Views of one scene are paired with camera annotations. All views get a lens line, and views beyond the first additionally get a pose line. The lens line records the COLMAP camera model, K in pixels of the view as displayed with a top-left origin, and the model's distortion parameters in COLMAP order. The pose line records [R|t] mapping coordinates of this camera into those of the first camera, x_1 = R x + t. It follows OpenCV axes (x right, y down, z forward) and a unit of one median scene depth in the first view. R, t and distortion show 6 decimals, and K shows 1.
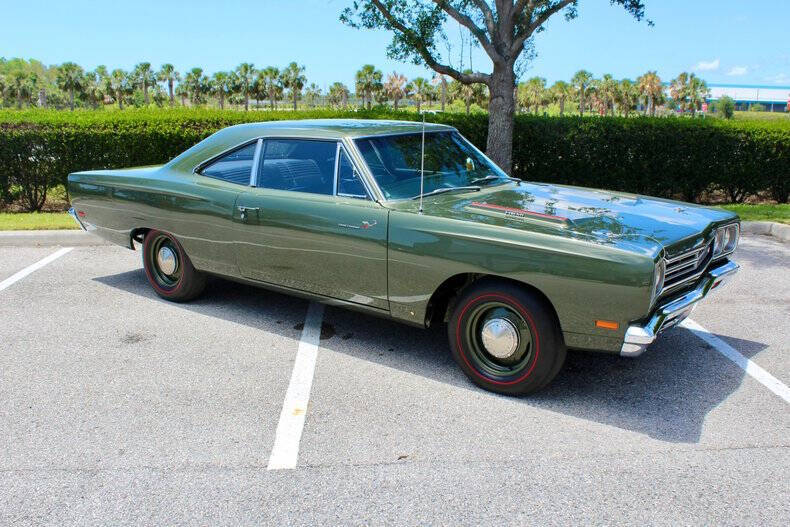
lens RADIAL K [[758.8, 0, 395.0], [0, 758.8, 263.5], [0, 0, 1]] dist [-0.153741, 0.160146]
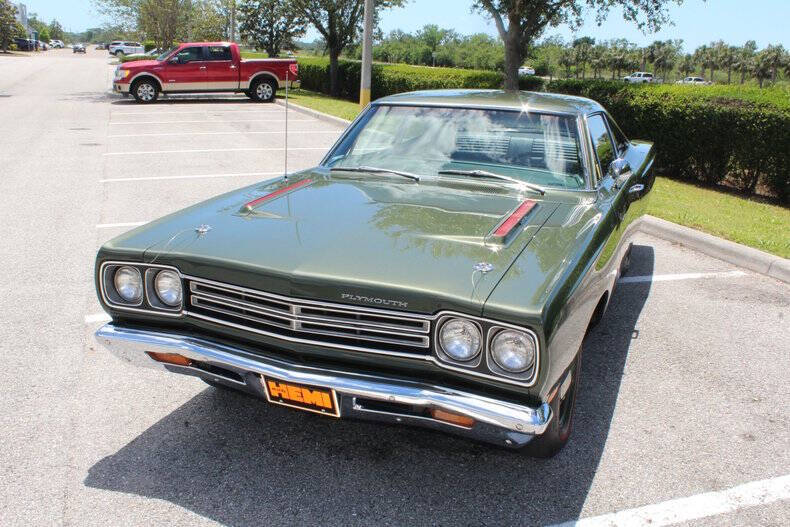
lens RADIAL K [[758.8, 0, 395.0], [0, 758.8, 263.5], [0, 0, 1]] dist [-0.153741, 0.160146]
pose [[0.258534, 0.262887, -0.929543, 0.350816], [-0.245815, 0.948485, 0.199876, -0.067961], [0.934203, 0.176821, 0.309838, 0.306072]]
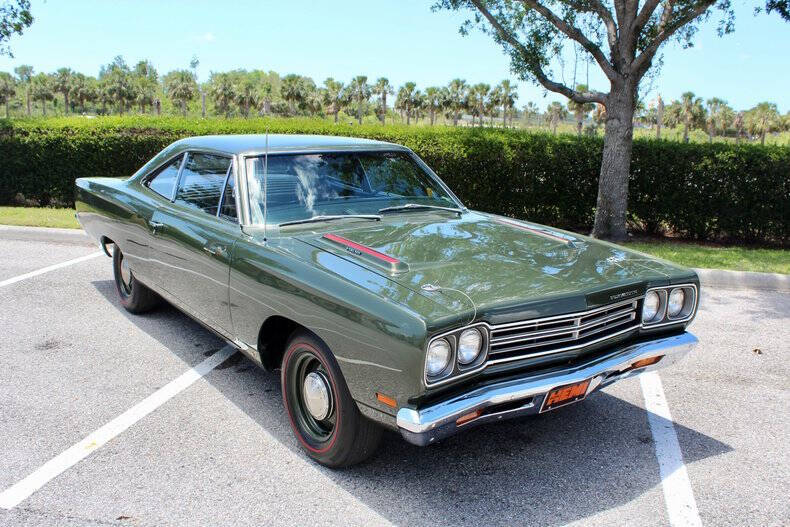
lens RADIAL K [[758.8, 0, 395.0], [0, 758.8, 263.5], [0, 0, 1]] dist [-0.153741, 0.160146]
pose [[0.956384, 0.080015, -0.280941, 0.153560], [-0.086250, 0.996225, -0.009876, -0.016697], [0.279090, 0.033676, 0.959674, 0.071434]]
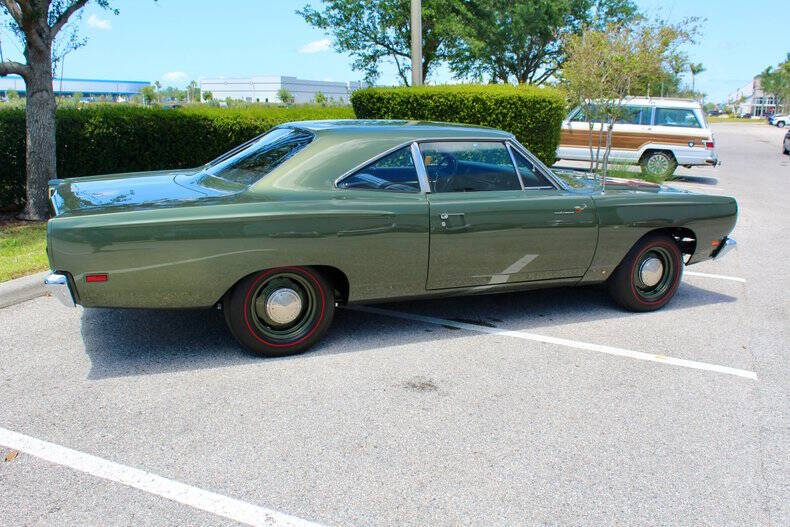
lens RADIAL K [[758.8, 0, 395.0], [0, 758.8, 263.5], [0, 0, 1]] dist [-0.153741, 0.160146]
pose [[0.473406, -0.189013, 0.860326, -0.445683], [0.171361, 0.977808, 0.120529, -0.058694], [-0.864015, 0.090367, 0.495290, 0.246442]]
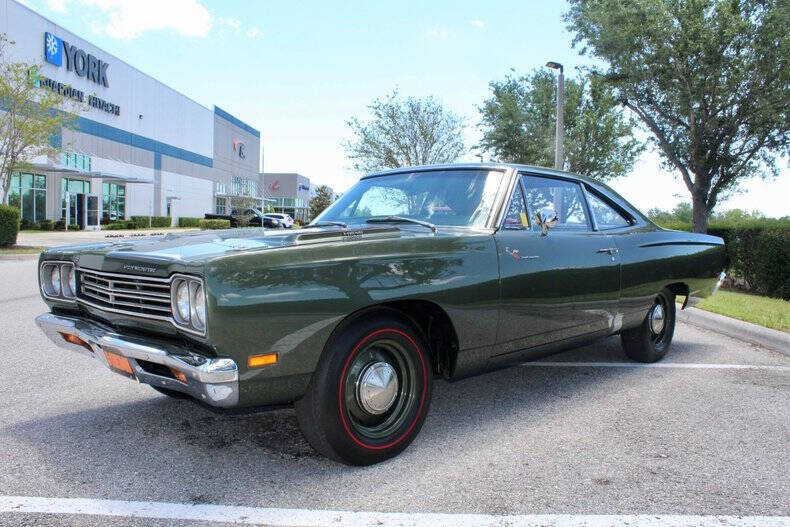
lens RADIAL K [[663.4, 0, 395.0], [0, 663.4, 263.5], [0, 0, 1]] dist [-0.135869, 0.081312]
pose [[-0.122756, 0.045854, -0.991377, 0.357378], [-0.231357, 0.970087, 0.073517, -0.051544], [0.965093, 0.238387, -0.108476, 0.470242]]
